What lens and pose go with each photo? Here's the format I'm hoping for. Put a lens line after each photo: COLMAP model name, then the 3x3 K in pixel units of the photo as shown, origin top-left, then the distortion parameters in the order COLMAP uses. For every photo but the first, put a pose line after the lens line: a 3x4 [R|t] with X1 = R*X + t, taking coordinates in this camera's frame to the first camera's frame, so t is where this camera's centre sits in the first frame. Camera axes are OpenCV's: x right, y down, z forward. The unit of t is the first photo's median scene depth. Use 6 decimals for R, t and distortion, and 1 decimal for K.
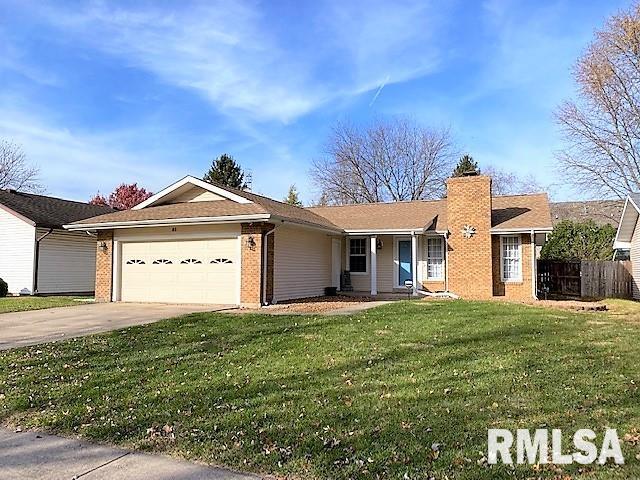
lens RADIAL K [[489.7, 0, 320.0], [0, 489.7, 240.0], [0, 0, 1]] dist [0.022001, -0.009822]
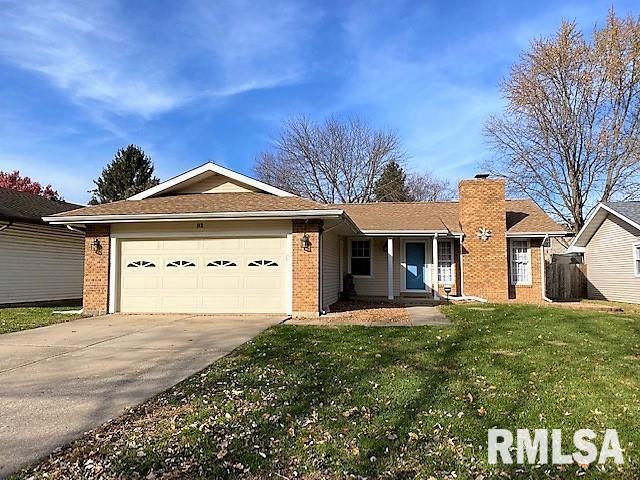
lens RADIAL K [[489.7, 0, 320.0], [0, 489.7, 240.0], [0, 0, 1]] dist [0.022001, -0.009822]
pose [[0.965461, 0.014745, 0.260129, -0.283121], [-0.013230, 0.999884, -0.007574, 0.006284], [-0.260210, 0.003871, 0.965544, 0.127695]]
